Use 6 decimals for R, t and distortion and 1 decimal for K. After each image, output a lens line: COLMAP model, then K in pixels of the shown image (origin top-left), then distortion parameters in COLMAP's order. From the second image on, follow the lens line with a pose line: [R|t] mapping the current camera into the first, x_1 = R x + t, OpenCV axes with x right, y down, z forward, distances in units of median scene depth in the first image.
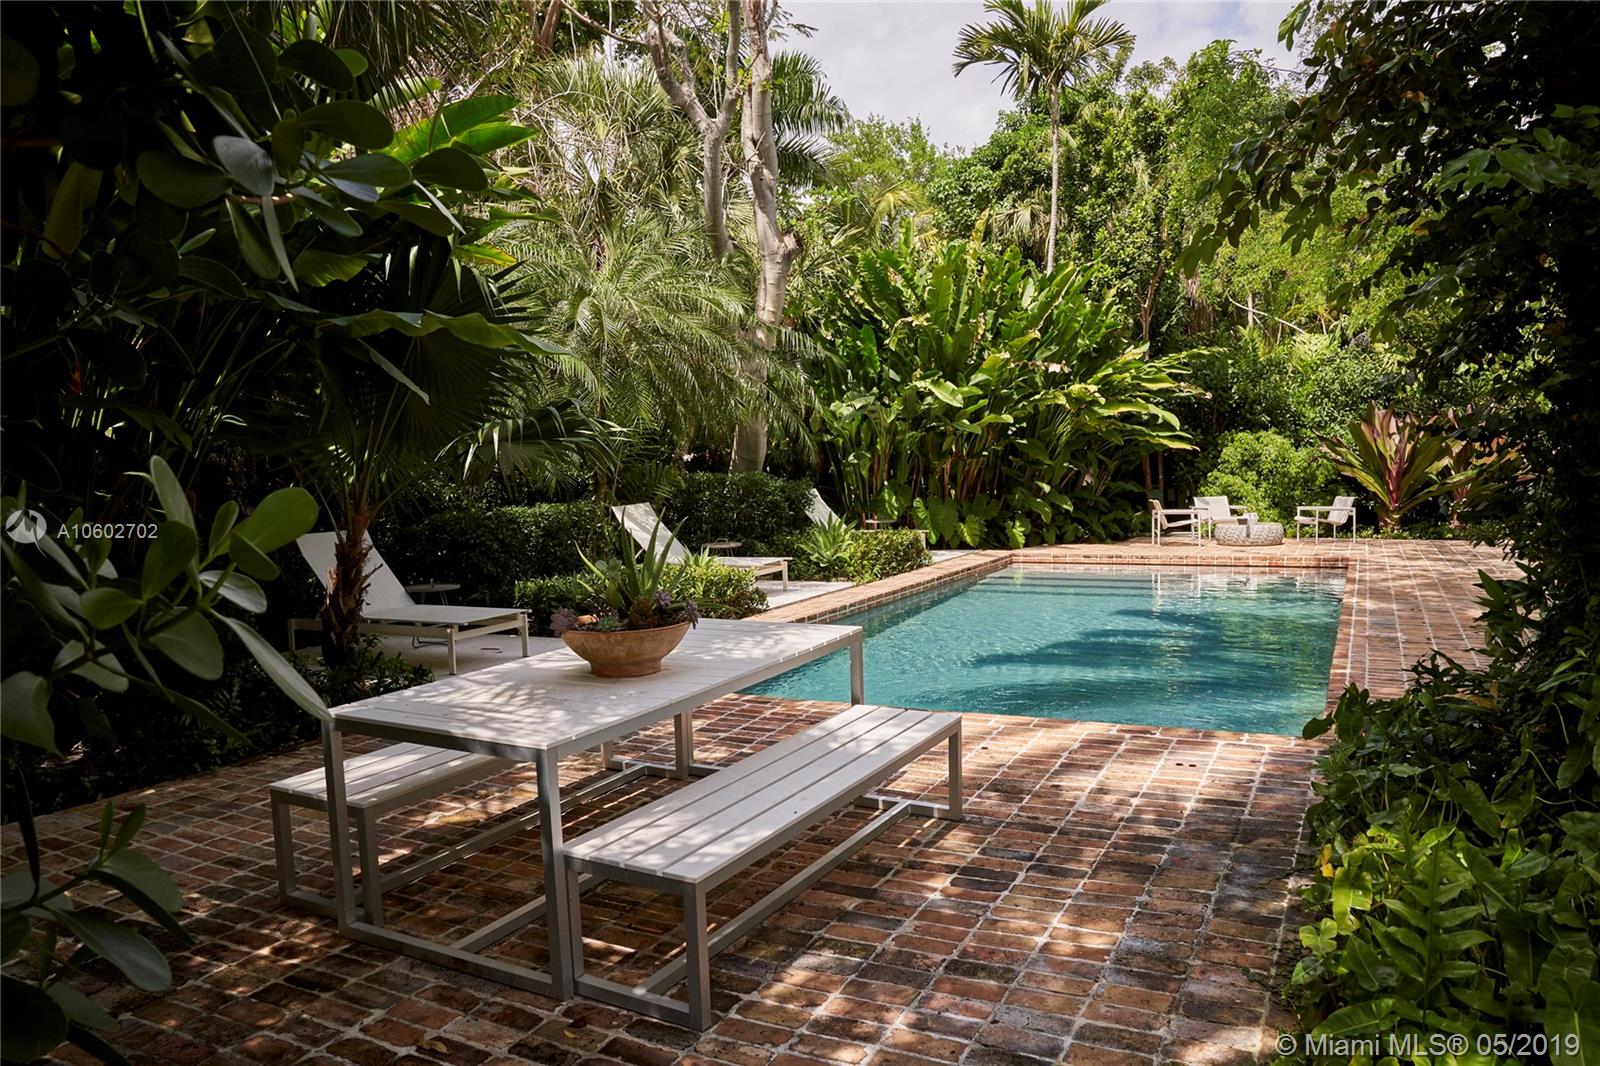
lens RADIAL K [[1115.8, 0, 800.0], [0, 1115.8, 533.0], [0, 0, 1]] dist [-0.135700, 0.124874]
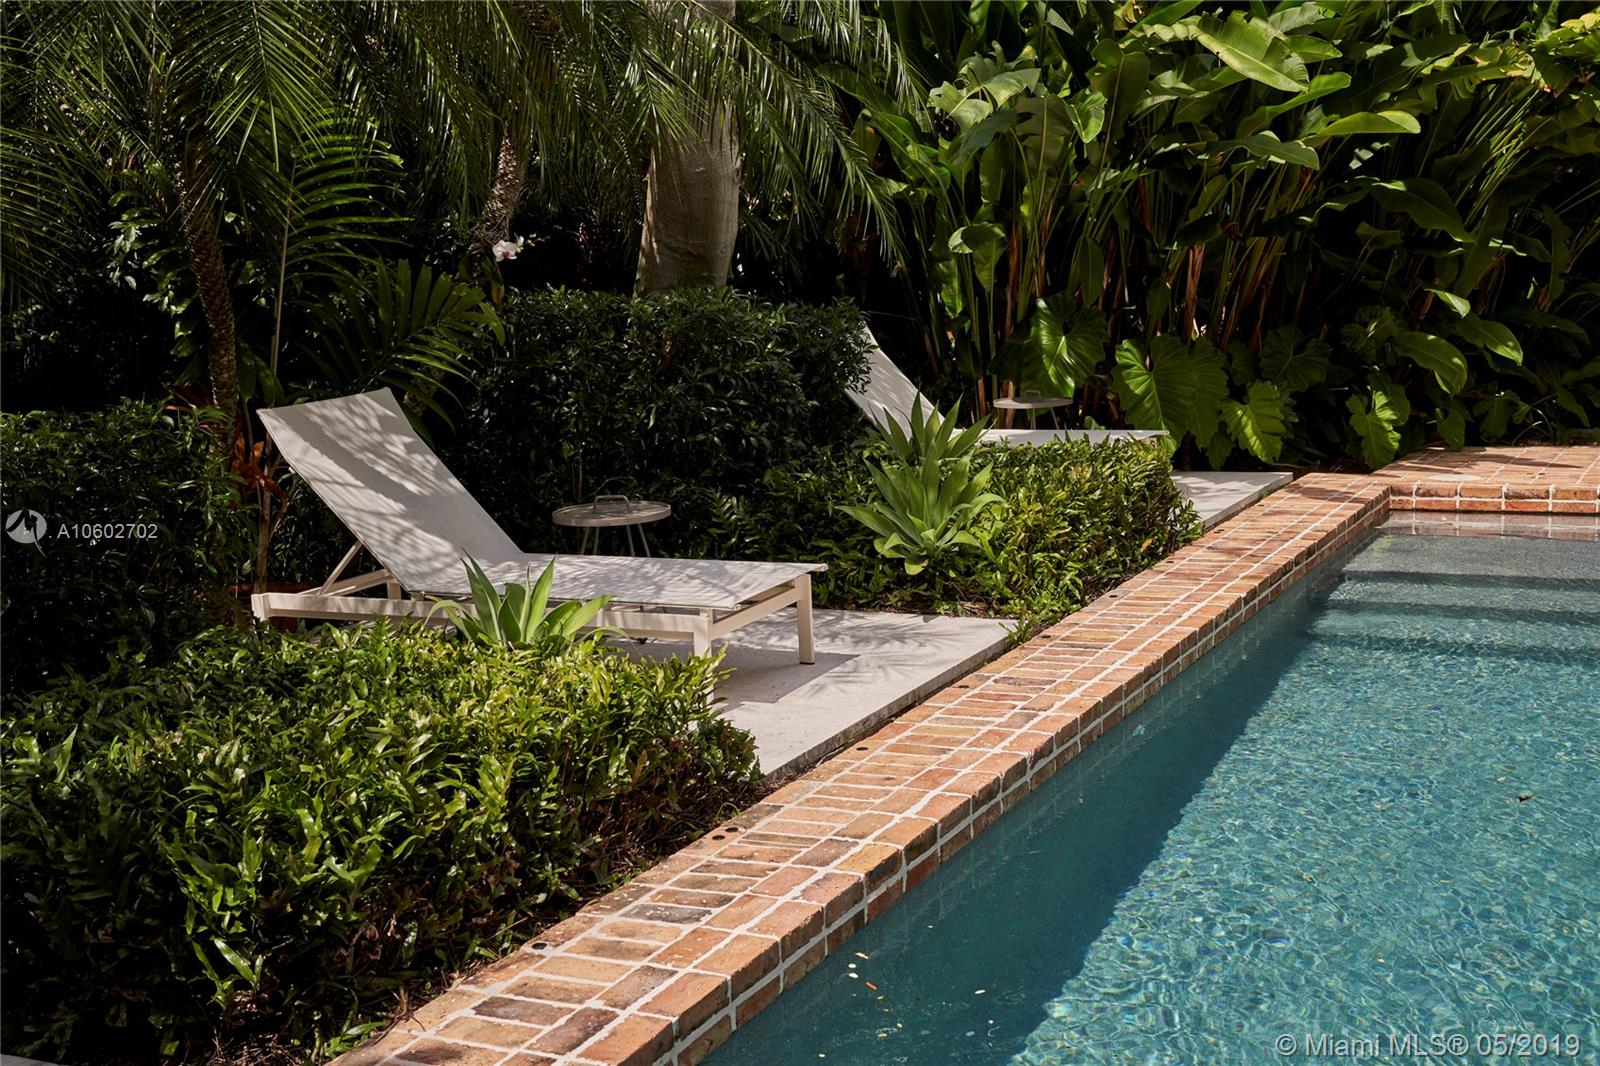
lens RADIAL K [[1840.5, 0, 800.0], [0, 1840.5, 533.0], [0, 0, 1]] dist [0.142631, -0.001313]
pose [[0.999898, -0.013502, 0.004736, -0.014658], [0.012989, 0.995346, 0.095485, -0.032181], [-0.006003, -0.095414, 0.995420, 0.400211]]
